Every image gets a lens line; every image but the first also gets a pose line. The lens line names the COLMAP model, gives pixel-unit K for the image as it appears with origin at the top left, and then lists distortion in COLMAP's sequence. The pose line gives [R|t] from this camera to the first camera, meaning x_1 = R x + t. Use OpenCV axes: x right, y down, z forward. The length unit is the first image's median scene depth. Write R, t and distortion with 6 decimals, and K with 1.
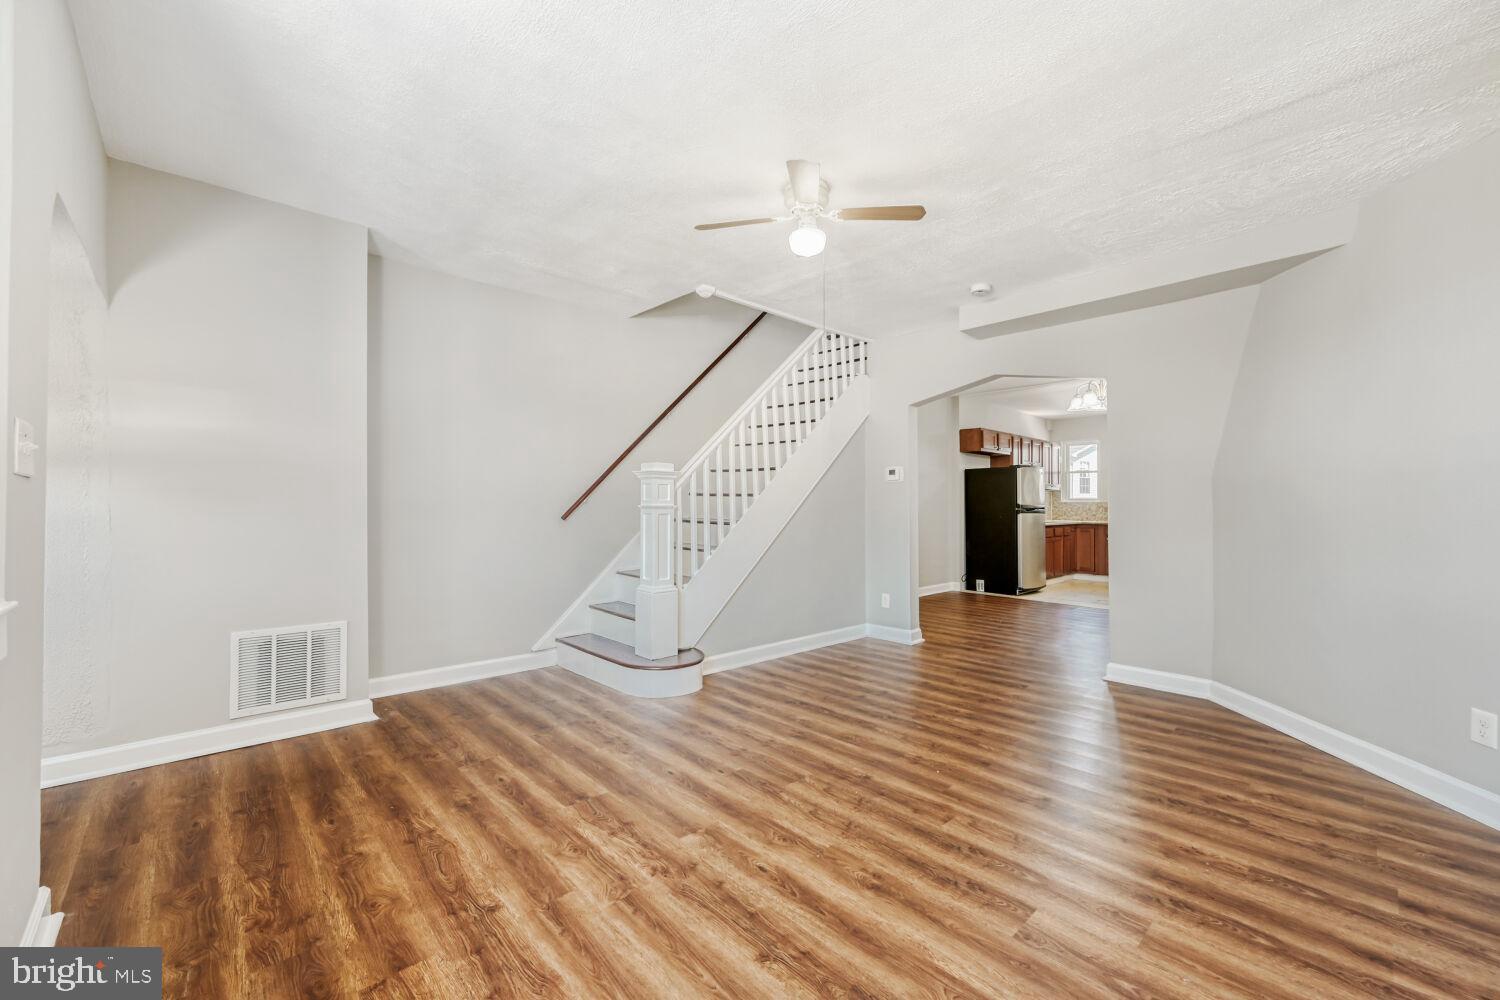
lens RADIAL K [[594.1, 0, 754.5], [0, 594.1, 497.0], [0, 0, 1]] dist [-0.003406, 0.000955]
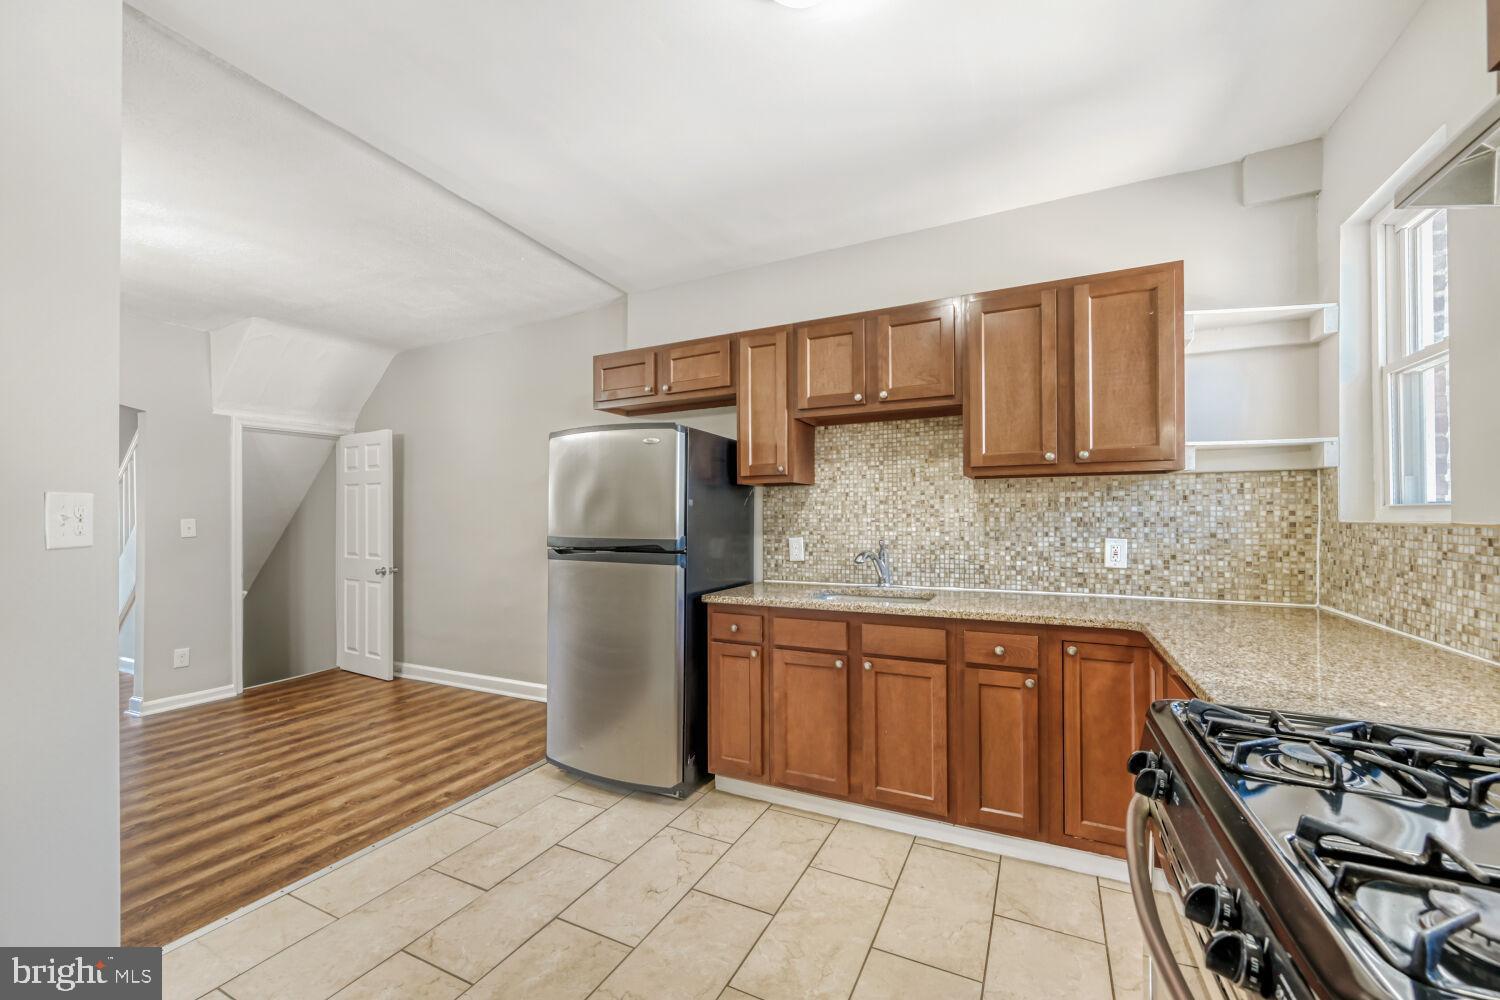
lens RADIAL K [[594.1, 0, 757.8], [0, 594.1, 514.0], [0, 0, 1]] dist [-0.003406, 0.000955]
pose [[0.356298, -0.010484, -0.934313, 0.795333], [0.022779, 0.999737, -0.002531, 0.002348], [0.934095, -0.020381, 0.356443, 0.919306]]
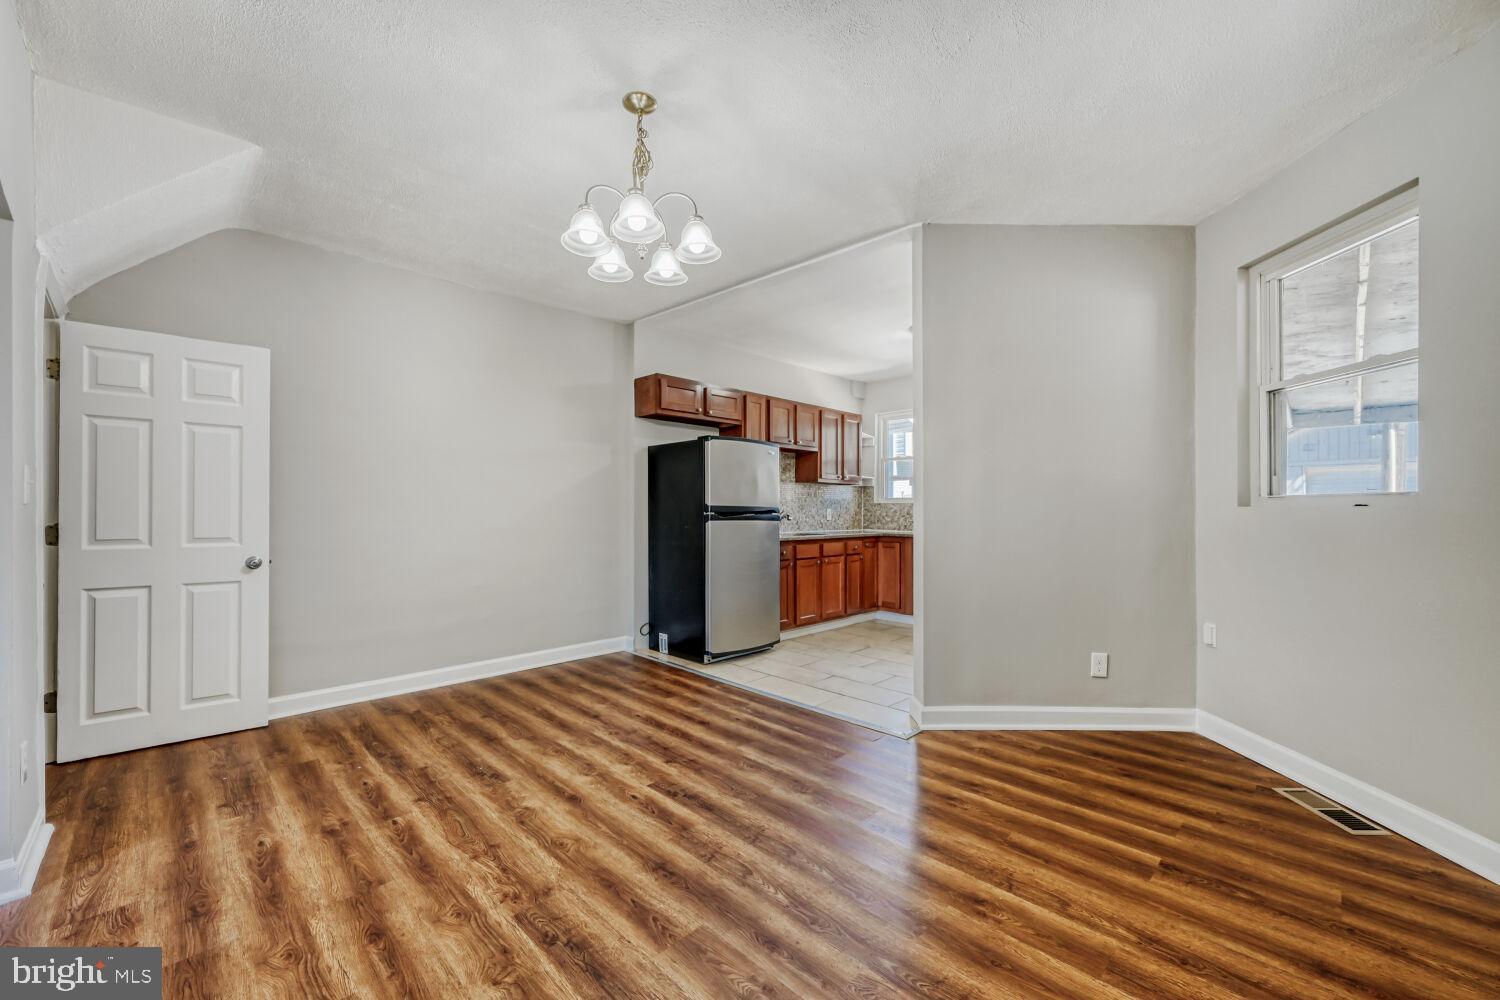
lens RADIAL K [[594.1, 0, 746.9], [0, 594.1, 507.6], [0, 0, 1]] dist [-0.003406, 0.000955]
pose [[0.999370, -0.002017, 0.035432, 0.431715], [0.001675, 0.999952, 0.009689, 0.008993], [-0.035450, -0.009623, 0.999325, 0.400929]]
